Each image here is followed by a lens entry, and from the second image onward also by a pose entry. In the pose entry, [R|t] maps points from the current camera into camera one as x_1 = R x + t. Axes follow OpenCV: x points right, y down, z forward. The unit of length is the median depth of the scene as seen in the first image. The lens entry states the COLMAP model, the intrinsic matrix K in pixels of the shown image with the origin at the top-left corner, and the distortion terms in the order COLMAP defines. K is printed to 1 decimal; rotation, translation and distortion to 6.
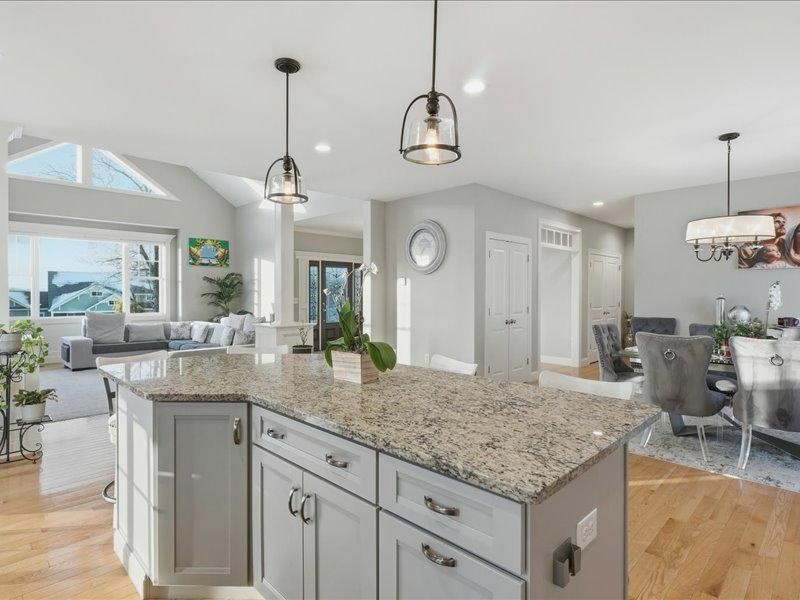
lens RADIAL K [[431.6, 0, 396.4], [0, 431.6, 296.6], [0, 0, 1]] dist [0.000375, -0.001717]
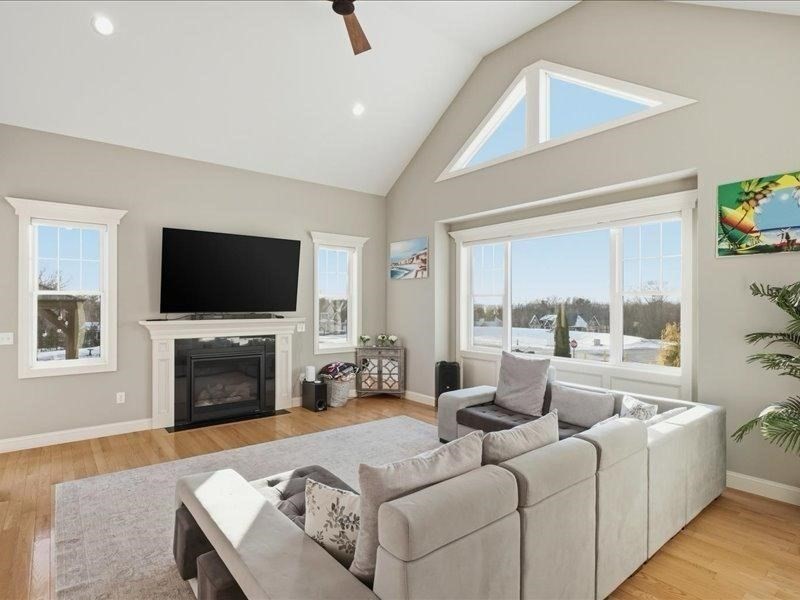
lens RADIAL K [[431.6, 0, 397.3], [0, 431.6, 303.3], [0, 0, 1]] dist [0.000375, -0.001717]
pose [[-0.107384, 0.001424, -0.994217, -0.065212], [-0.013074, 0.999910, 0.002844, -0.028129], [0.994132, 0.013303, -0.107356, 0.748723]]
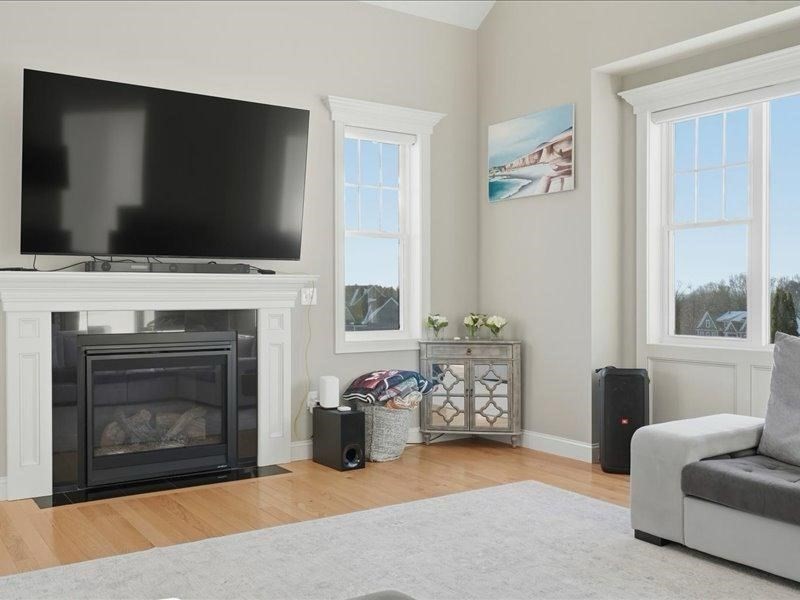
lens RADIAL K [[767.6, 0, 398.1], [0, 767.6, 302.9], [0, 0, 1]] dist [0.006394, 0.000000]
pose [[-0.177597, 0.015210, -0.983986, -0.162122], [-0.009333, 0.999810, 0.017139, 0.007622], [0.984059, 0.012228, -0.177421, 0.696475]]
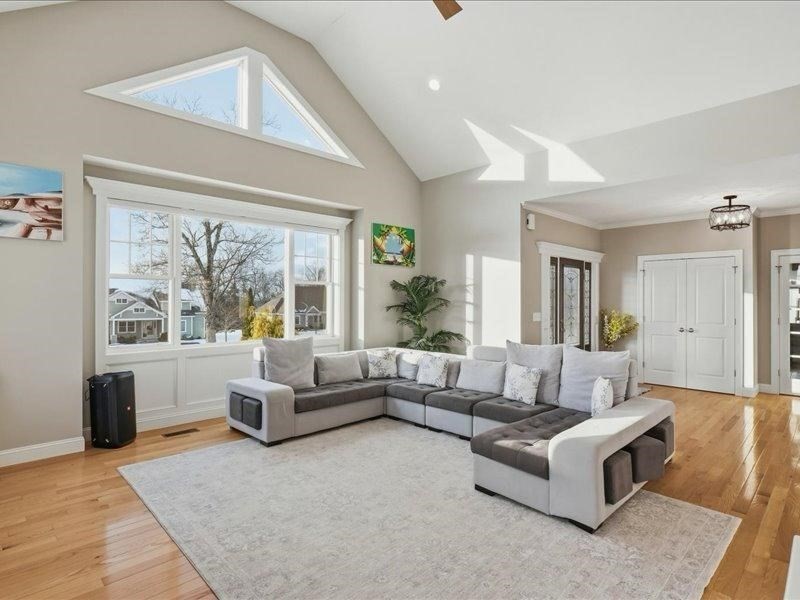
lens RADIAL K [[431.6, 0, 398.8], [0, 431.6, 299.9], [0, 0, 1]] dist [0.000375, -0.001717]
pose [[0.999863, 0.002589, -0.016337, -0.424838], [-0.002748, 0.999949, -0.009726, -0.009811], [0.016311, 0.009769, 0.999819, 0.325477]]
